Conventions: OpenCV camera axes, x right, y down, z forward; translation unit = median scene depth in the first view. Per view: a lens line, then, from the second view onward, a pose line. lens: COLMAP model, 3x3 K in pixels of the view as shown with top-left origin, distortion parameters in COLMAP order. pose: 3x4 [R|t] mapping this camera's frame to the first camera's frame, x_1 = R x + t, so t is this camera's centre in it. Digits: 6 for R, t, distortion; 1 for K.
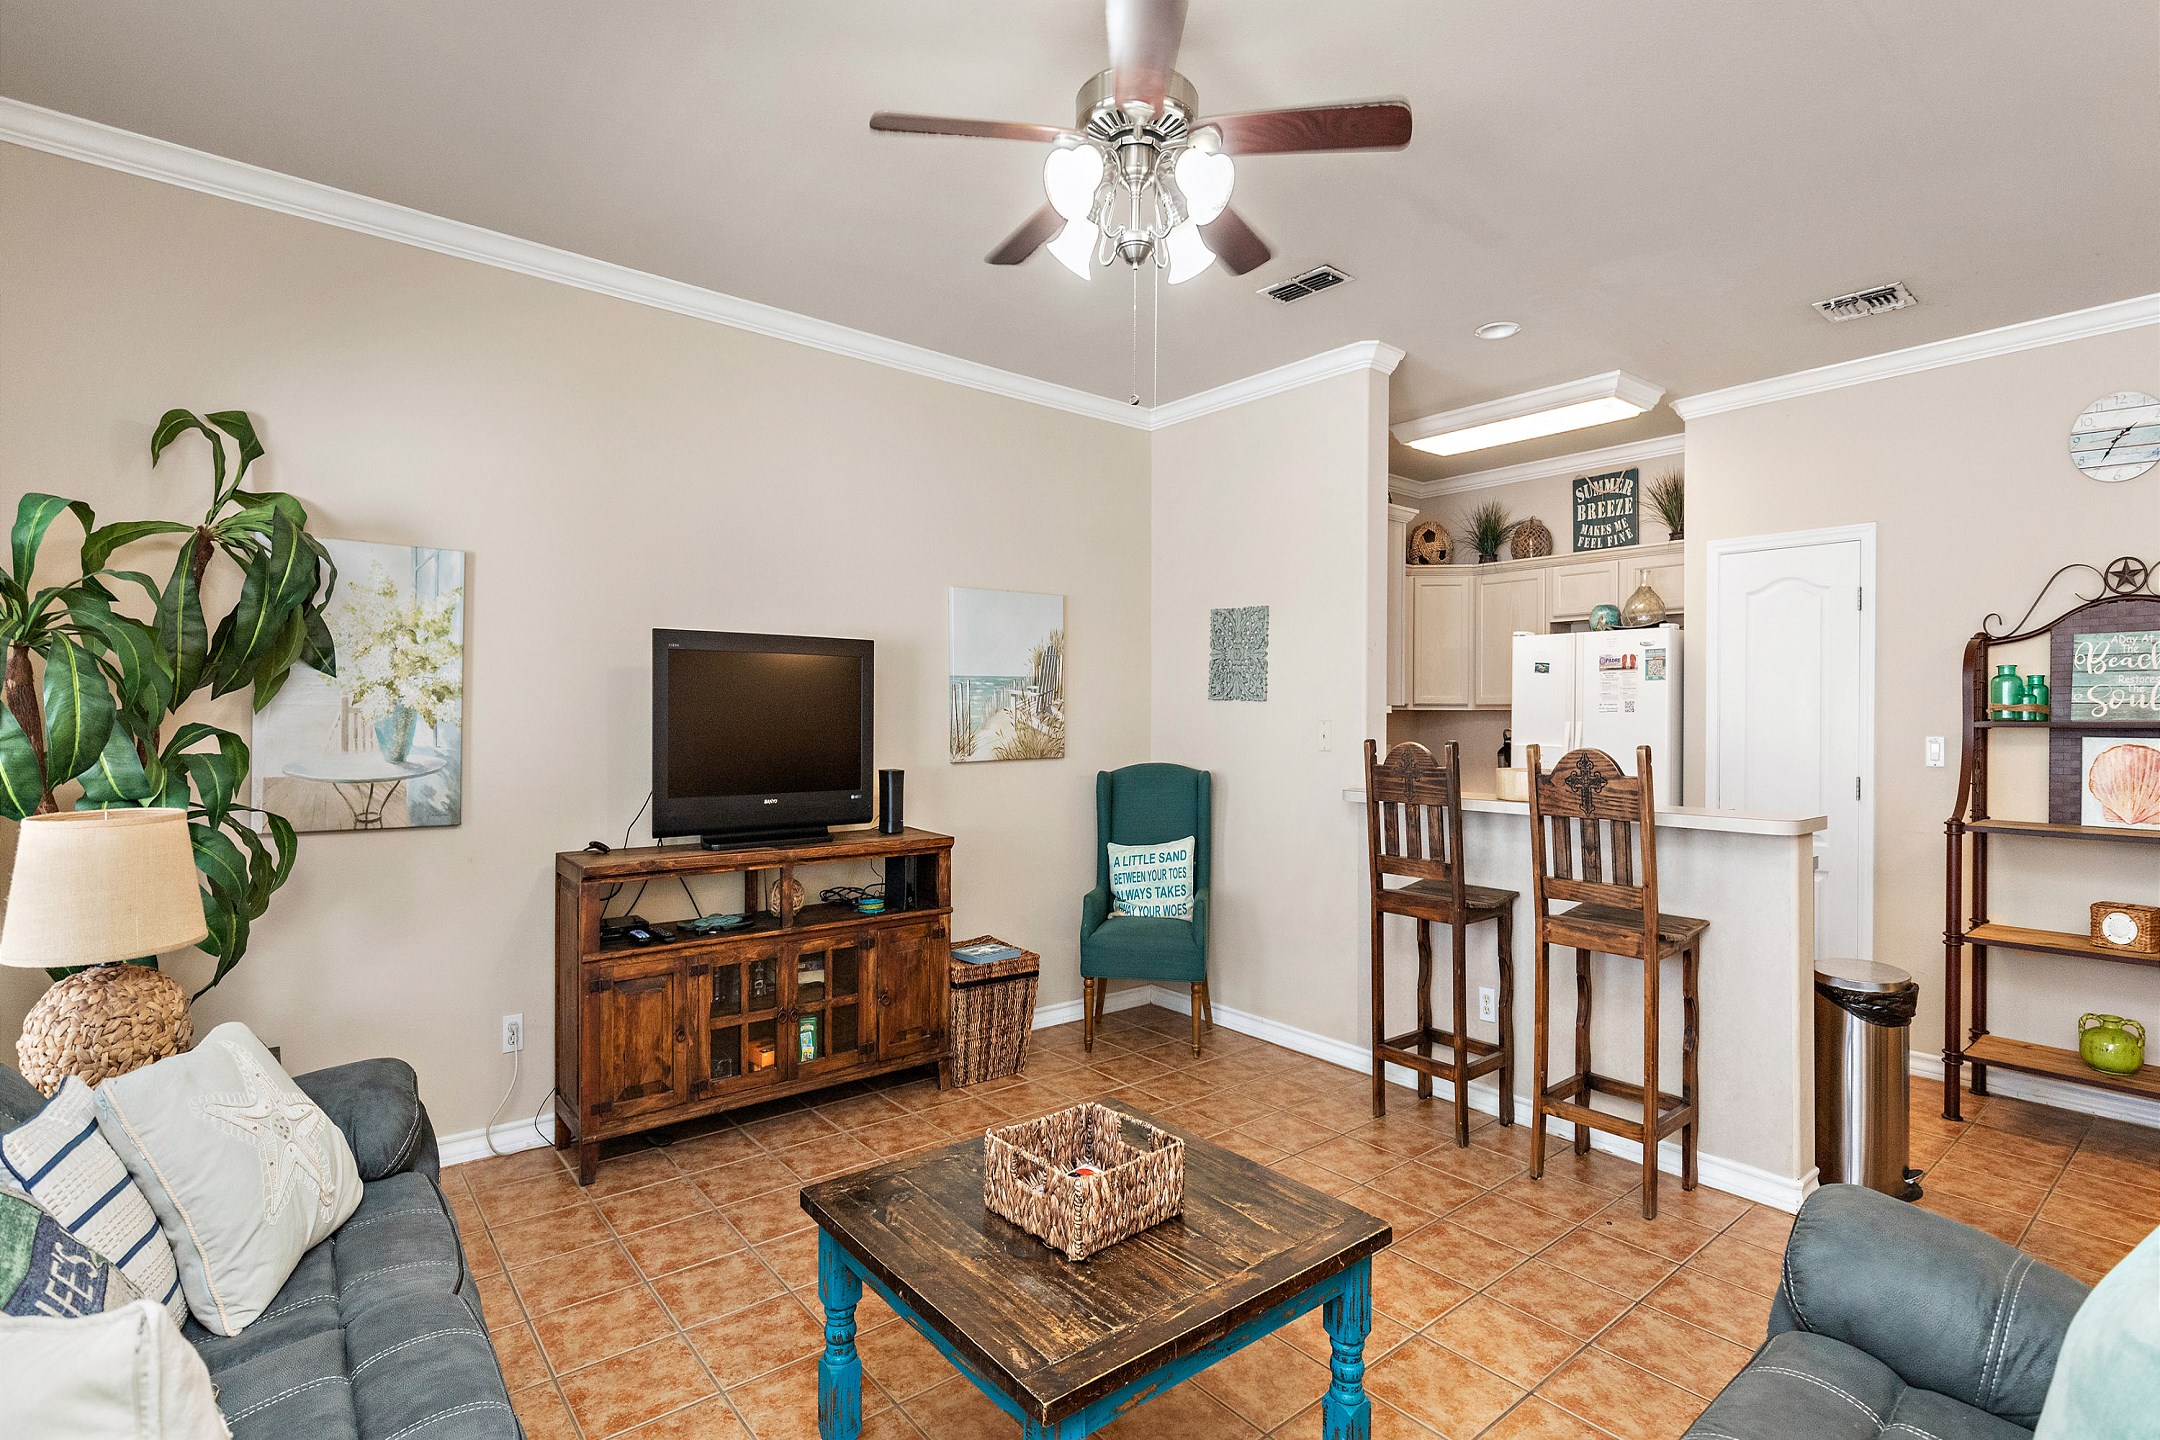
lens RADIAL K [[1014.1, 0, 1089.6], [0, 1014.1, 708.0], [0, 0, 1]] dist [0.007751, -0.000268]
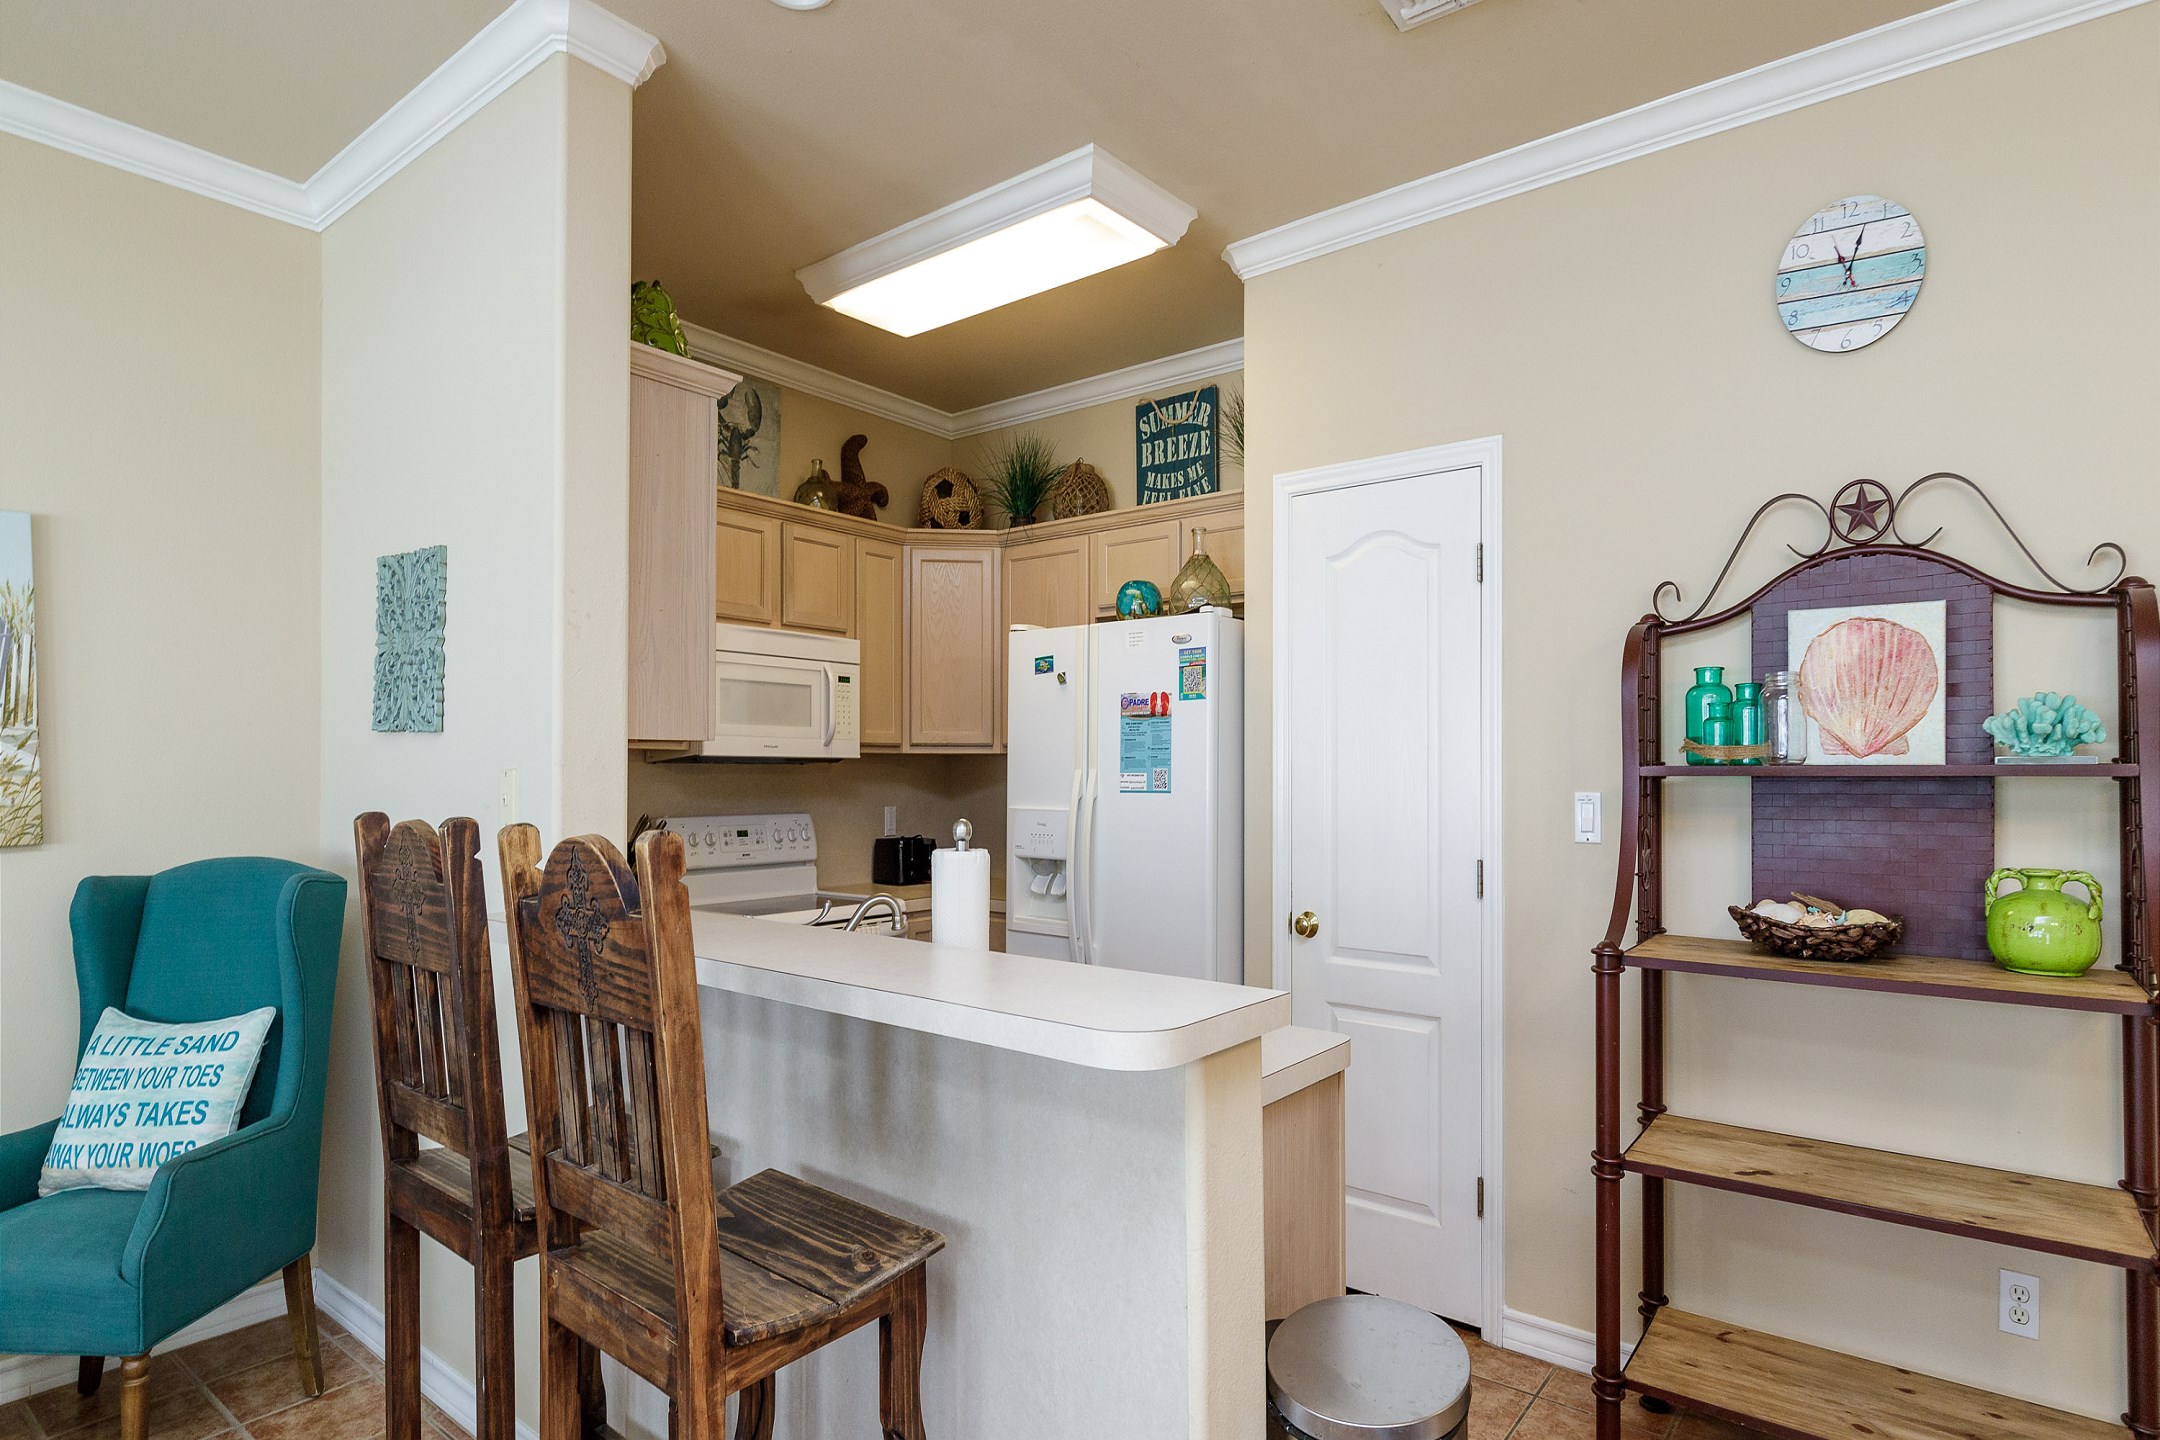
lens RADIAL K [[1104.9, 0, 1073.1], [0, 1104.9, 741.5], [0, 0, 1]] dist [0.011446, 0.000059]
pose [[0.976946, -0.001182, 0.213485, 0.398957], [0.003795, 0.999923, -0.011828, 0.005177], [-0.213455, 0.012366, 0.976875, 0.433370]]
